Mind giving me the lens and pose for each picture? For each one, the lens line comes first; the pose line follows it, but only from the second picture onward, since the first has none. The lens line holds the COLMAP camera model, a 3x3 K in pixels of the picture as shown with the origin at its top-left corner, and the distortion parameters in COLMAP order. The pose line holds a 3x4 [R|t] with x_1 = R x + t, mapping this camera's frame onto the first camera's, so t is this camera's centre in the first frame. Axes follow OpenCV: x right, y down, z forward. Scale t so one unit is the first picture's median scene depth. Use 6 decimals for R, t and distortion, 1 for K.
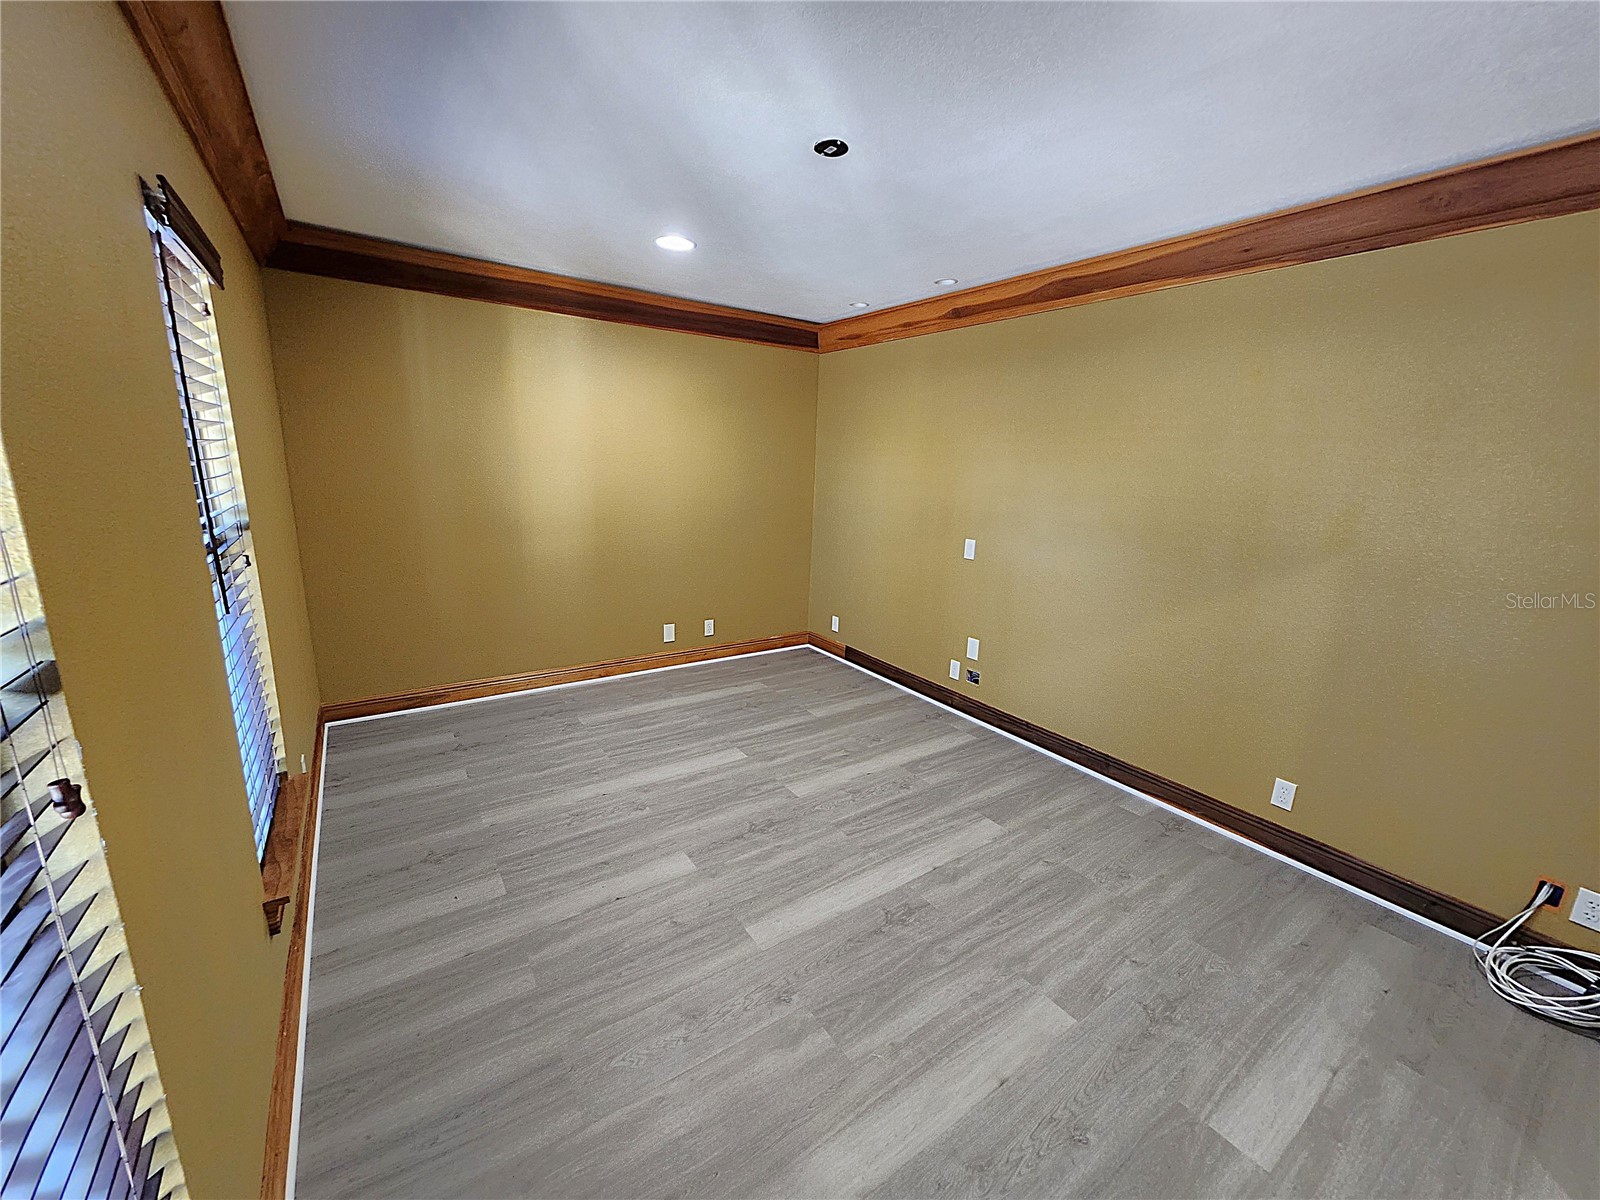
lens RADIAL K [[625.0, 0, 794.6], [0, 625.0, 599.1], [0, 0, 1]] dist [0.001493, -0.001873]
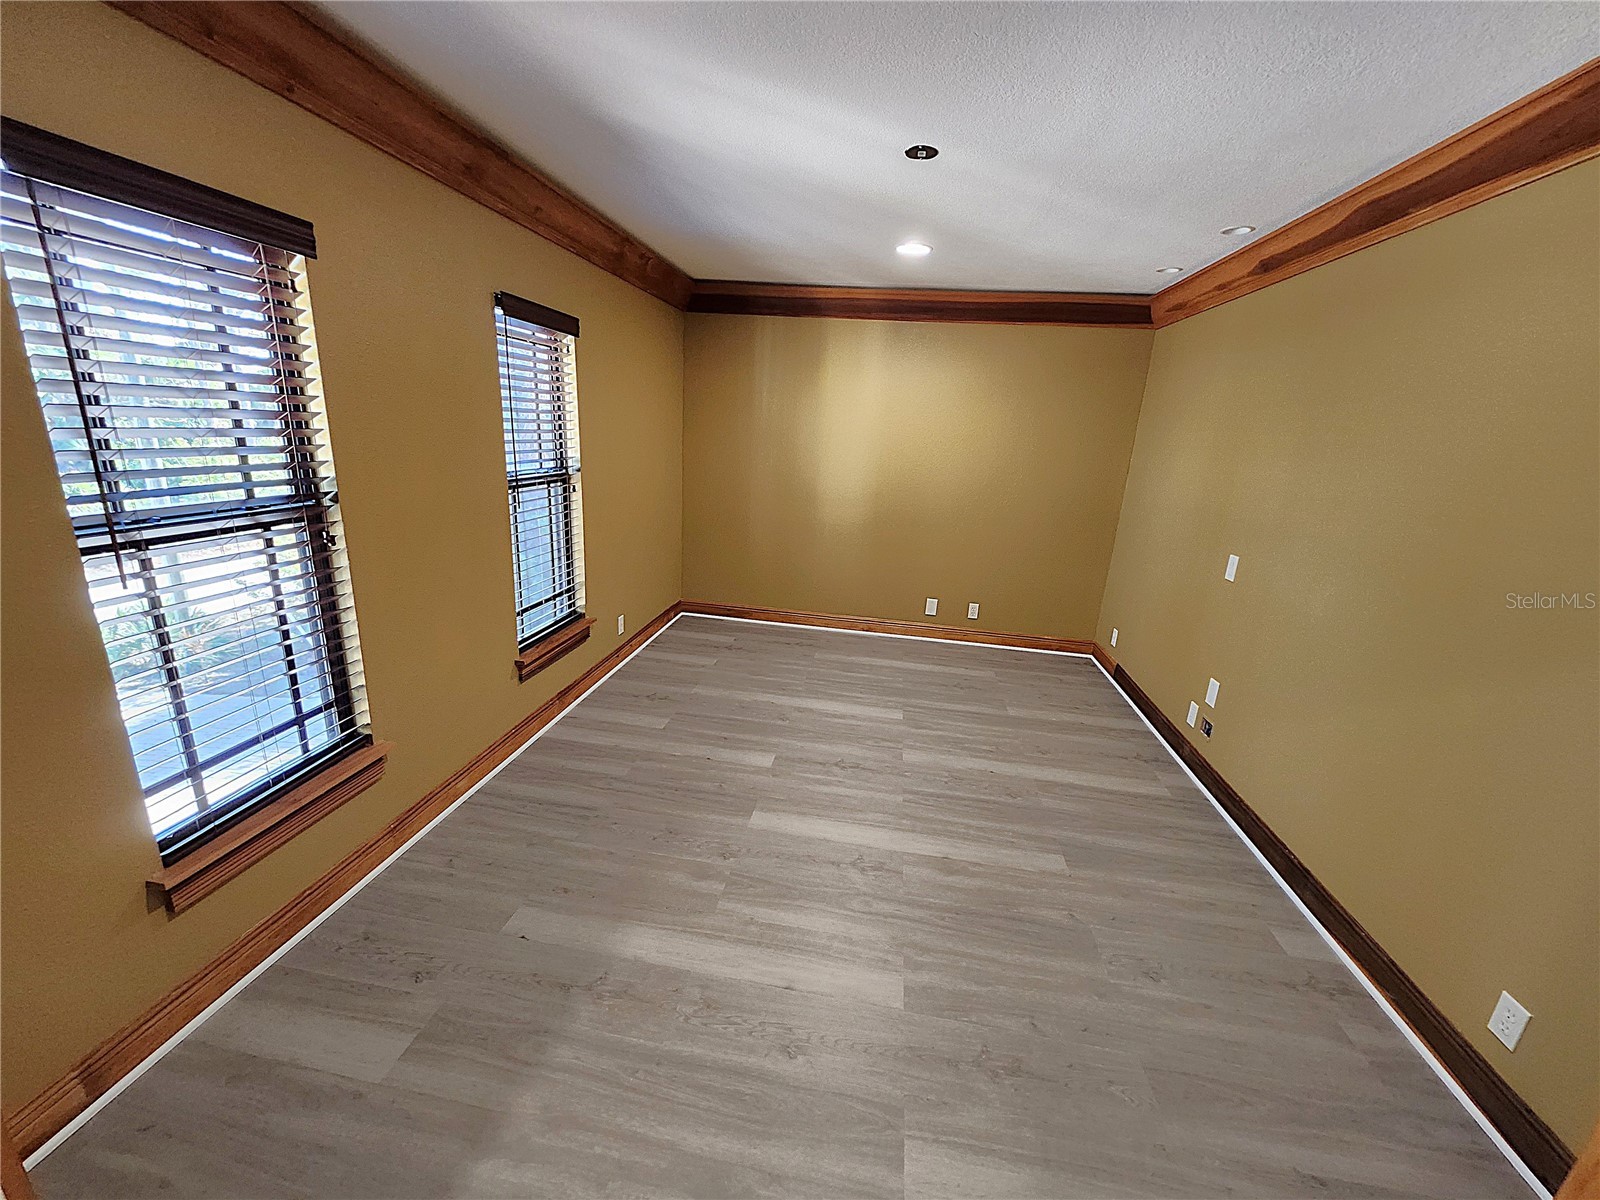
lens RADIAL K [[625.0, 0, 798.6], [0, 625.0, 601.2], [0, 0, 1]] dist [0.001493, -0.001873]
pose [[0.726035, 0.192006, -0.660308, 0.525198], [-0.180646, 0.979757, 0.086270, -0.010563], [0.663506, 0.056647, 0.746023, 0.066238]]
